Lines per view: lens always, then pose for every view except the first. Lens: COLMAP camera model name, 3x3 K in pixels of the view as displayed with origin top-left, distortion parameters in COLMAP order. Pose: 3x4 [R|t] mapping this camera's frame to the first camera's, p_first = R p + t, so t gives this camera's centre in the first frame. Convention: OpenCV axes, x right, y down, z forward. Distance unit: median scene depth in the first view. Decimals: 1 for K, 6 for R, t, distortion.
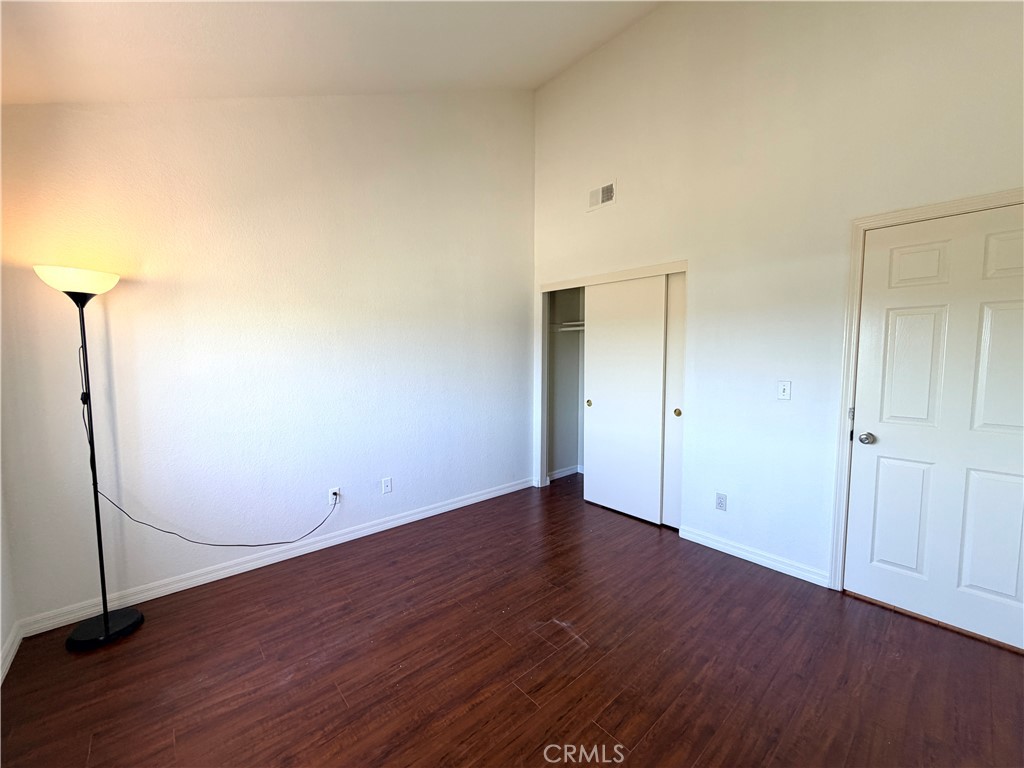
lens RADIAL K [[407.7, 0, 511.5], [0, 407.7, 384.3], [0, 0, 1]] dist [0.002955, 0.000286]
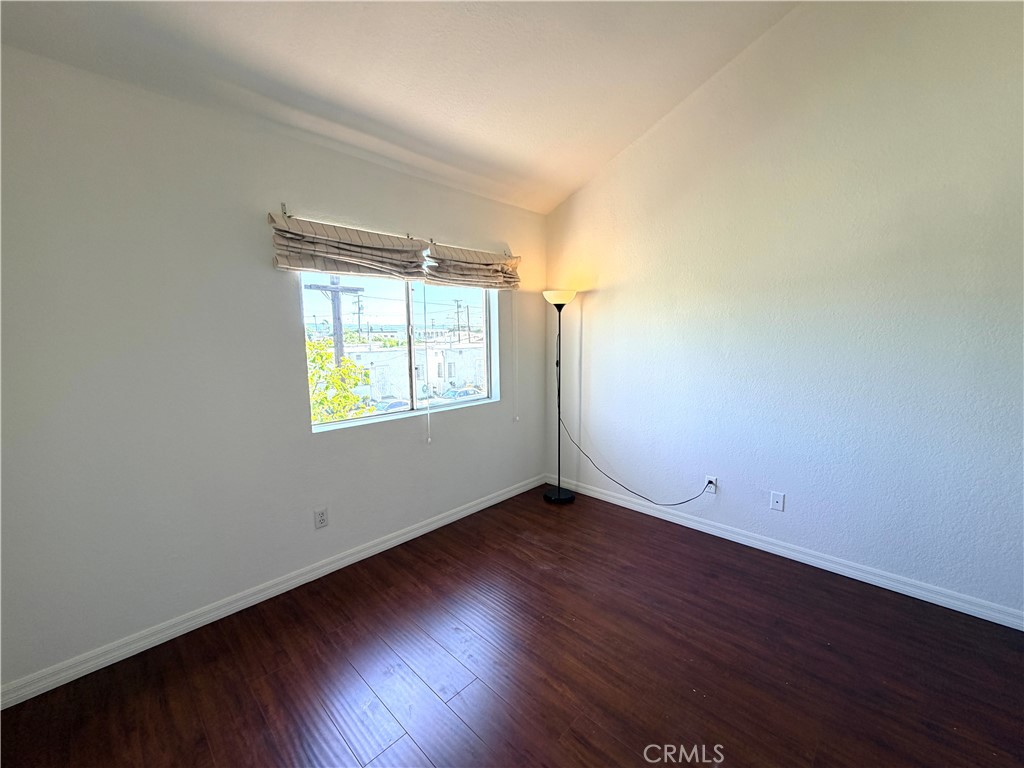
lens RADIAL K [[407.7, 0, 511.2], [0, 407.7, 381.4], [0, 0, 1]] dist [0.002955, 0.000286]
pose [[0.088383, 0.112682, -0.989692, 0.587446], [-0.067315, 0.991985, 0.106932, -0.053377], [0.993809, 0.057170, 0.095259, 0.534324]]
